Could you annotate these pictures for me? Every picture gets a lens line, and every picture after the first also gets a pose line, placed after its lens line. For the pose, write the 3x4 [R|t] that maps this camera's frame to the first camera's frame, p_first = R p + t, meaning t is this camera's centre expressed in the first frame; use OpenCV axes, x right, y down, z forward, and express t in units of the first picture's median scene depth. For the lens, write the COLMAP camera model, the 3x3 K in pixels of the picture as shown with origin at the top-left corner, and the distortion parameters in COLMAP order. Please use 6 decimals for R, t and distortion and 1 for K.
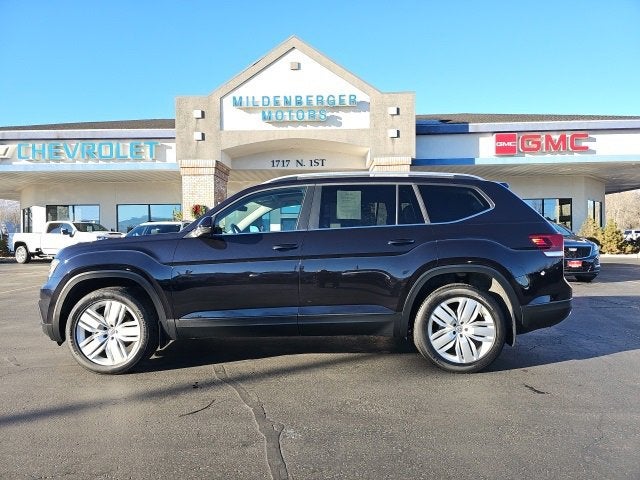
lens RADIAL K [[417.1, 0, 317.9], [0, 417.1, 242.8], [0, 0, 1]] dist [0.055488, -0.044920]
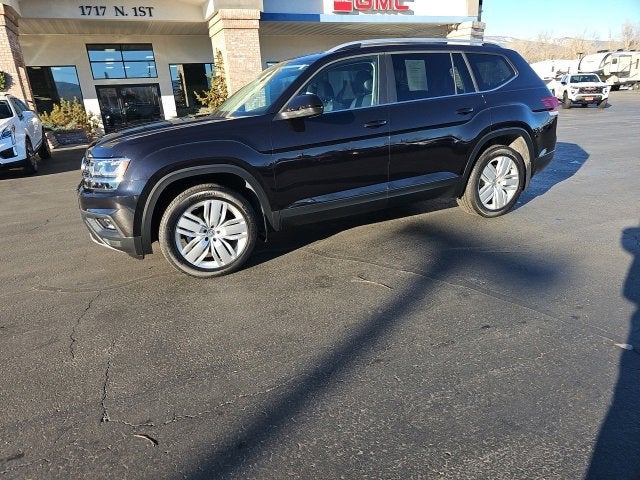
lens RADIAL K [[417.1, 0, 309.9], [0, 417.1, 247.0], [0, 0, 1]] dist [0.055488, -0.044920]
pose [[0.897977, -0.184022, 0.399716, -0.607215], [0.050317, 0.945341, 0.322179, -0.037337], [-0.437155, -0.269197, 0.858154, 0.115468]]
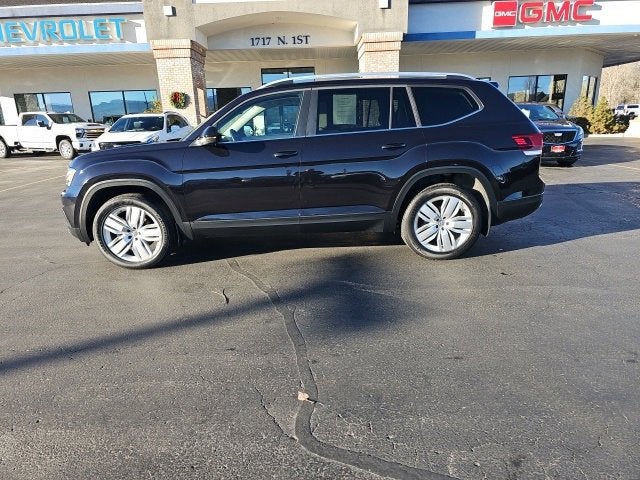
lens RADIAL K [[417.1, 0, 310.4], [0, 417.1, 246.3], [0, 0, 1]] dist [0.055488, -0.044920]
pose [[0.999499, -0.027816, 0.015084, -0.033885], [0.022583, 0.960975, 0.275711, -0.050450], [-0.022165, -0.275232, 0.961122, -0.091653]]
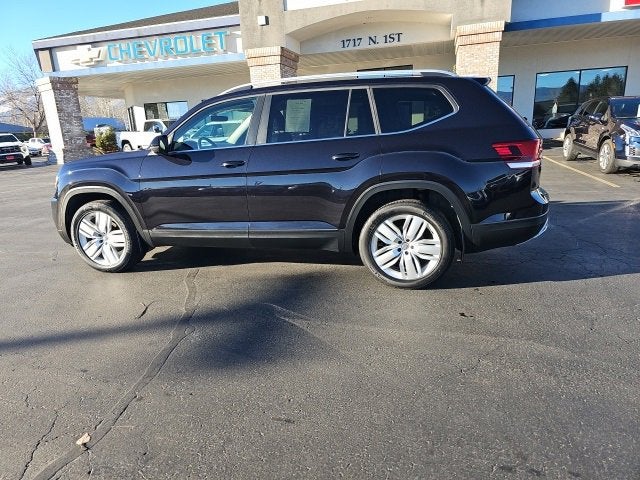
lens RADIAL K [[417.1, 0, 308.9], [0, 417.1, 242.7], [0, 0, 1]] dist [0.055488, -0.044920]
pose [[0.966688, 0.030909, -0.254085, 0.328890], [0.037119, 0.965260, 0.258641, -0.054509], [0.253252, -0.259457, 0.931958, 0.041240]]
